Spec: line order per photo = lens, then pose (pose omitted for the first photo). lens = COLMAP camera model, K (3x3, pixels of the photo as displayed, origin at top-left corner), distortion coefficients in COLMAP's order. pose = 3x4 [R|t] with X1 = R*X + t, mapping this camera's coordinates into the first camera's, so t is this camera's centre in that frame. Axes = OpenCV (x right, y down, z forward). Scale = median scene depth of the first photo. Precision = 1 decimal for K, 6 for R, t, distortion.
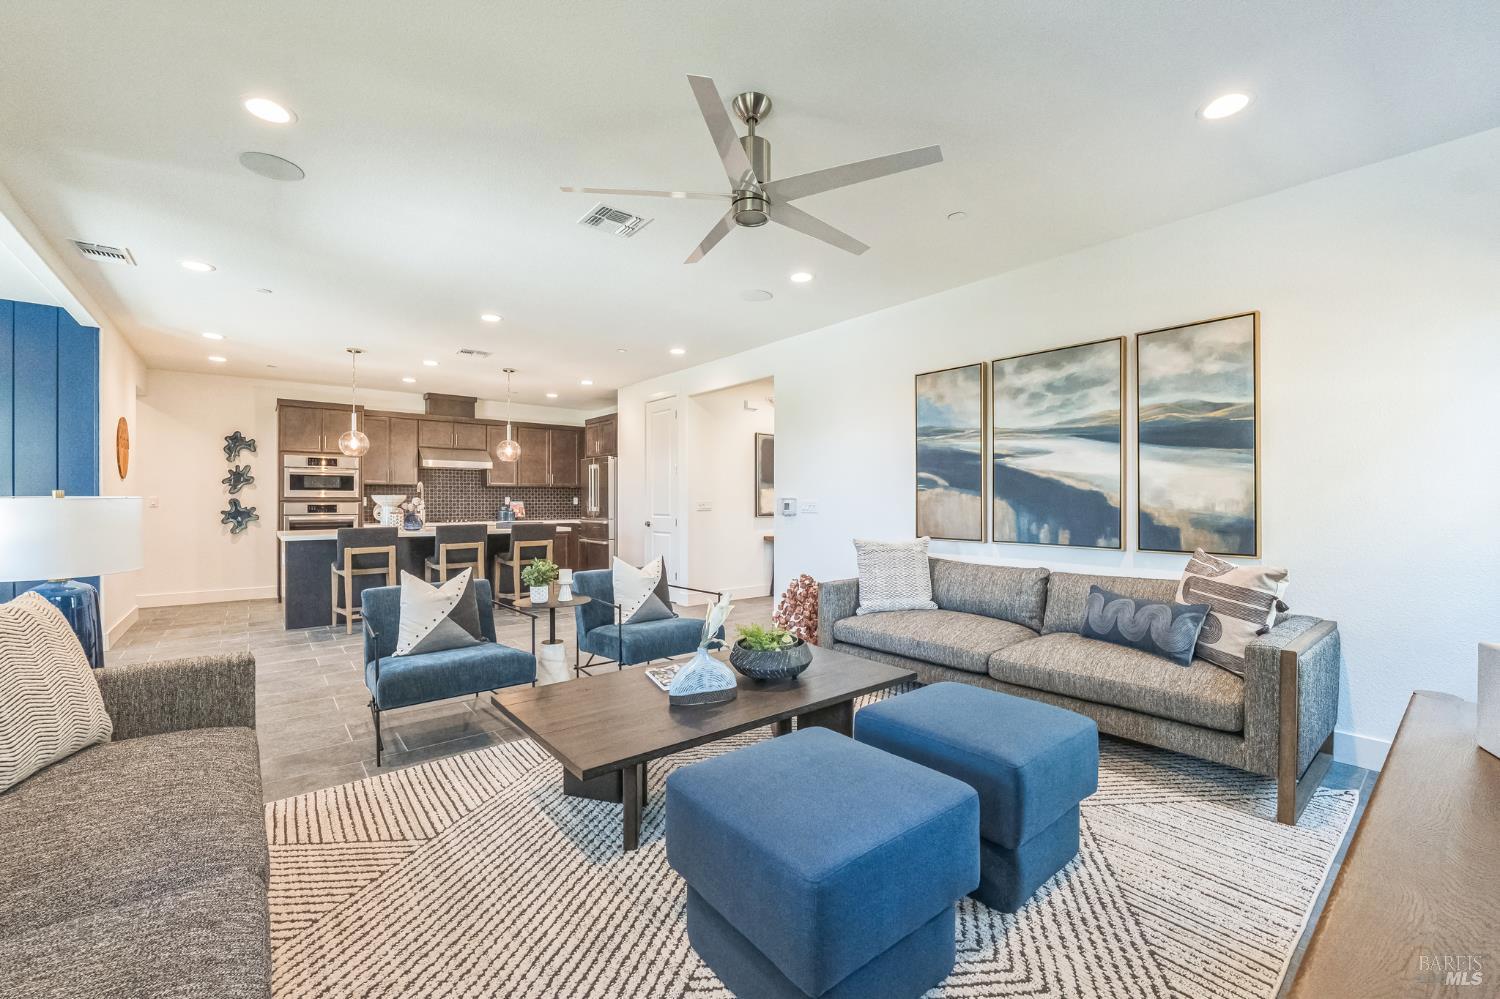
lens RADIAL K [[609.2, 0, 750.0], [0, 609.2, 499.5], [0, 0, 1]] dist [-0.012875, -0.000007]
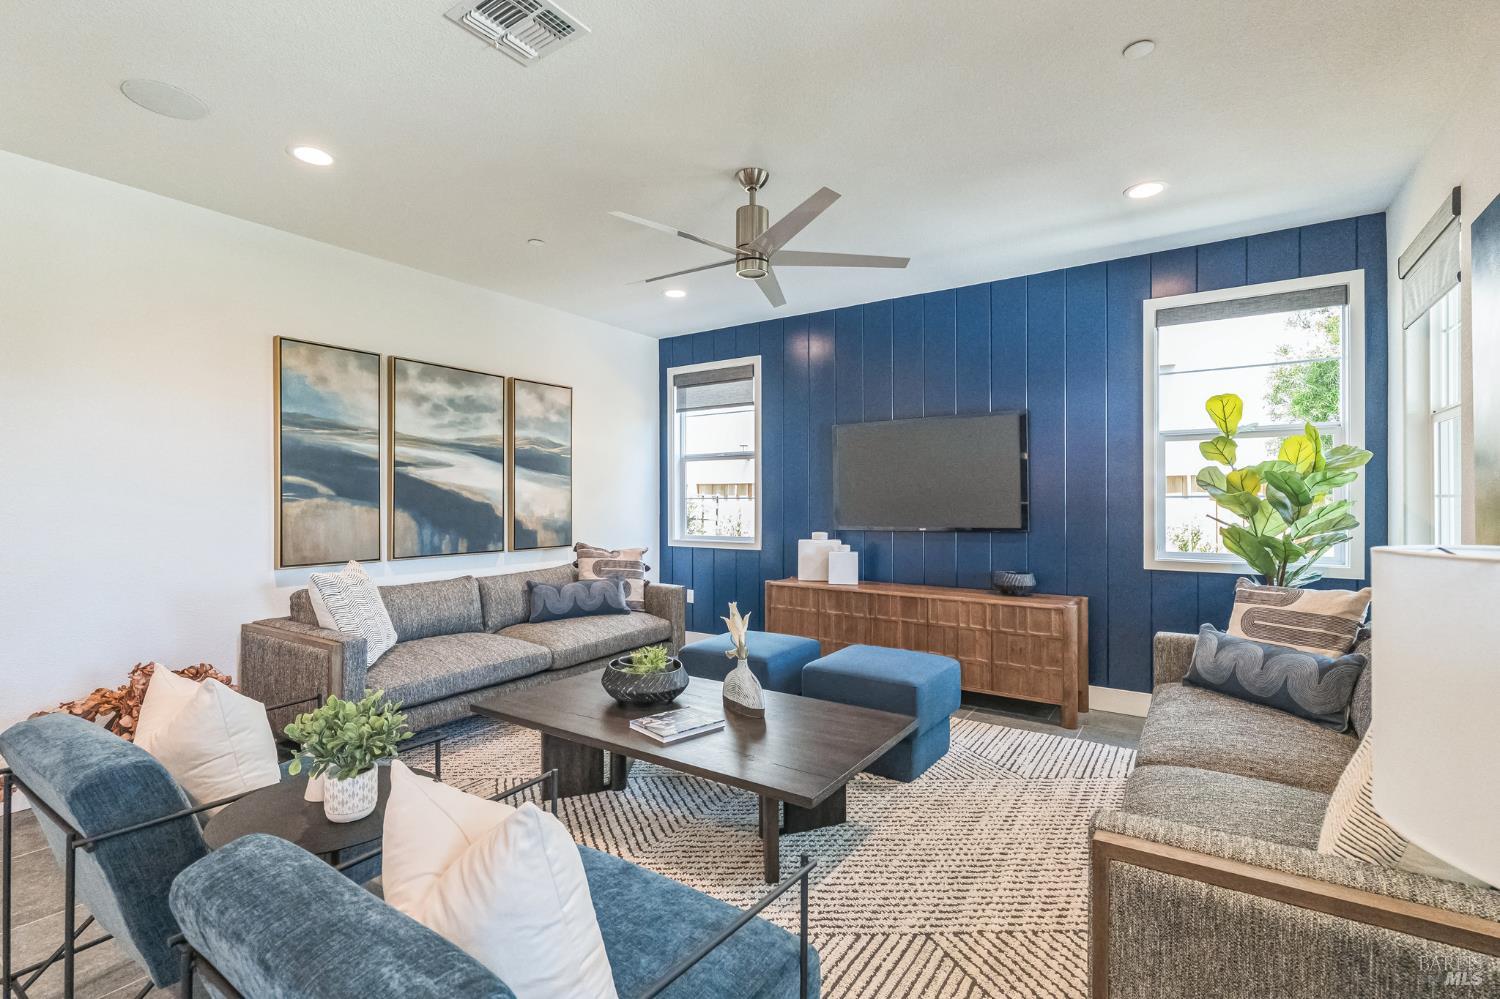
lens RADIAL K [[687.5, 0, 745.9], [0, 687.5, 502.1], [0, 0, 1]] dist [0.001208, -0.000005]
pose [[-0.282363, -0.001060, 0.959307, -0.652418], [0.002317, 0.999996, 0.001787, -0.013751], [-0.959305, 0.002727, -0.282360, 0.715012]]
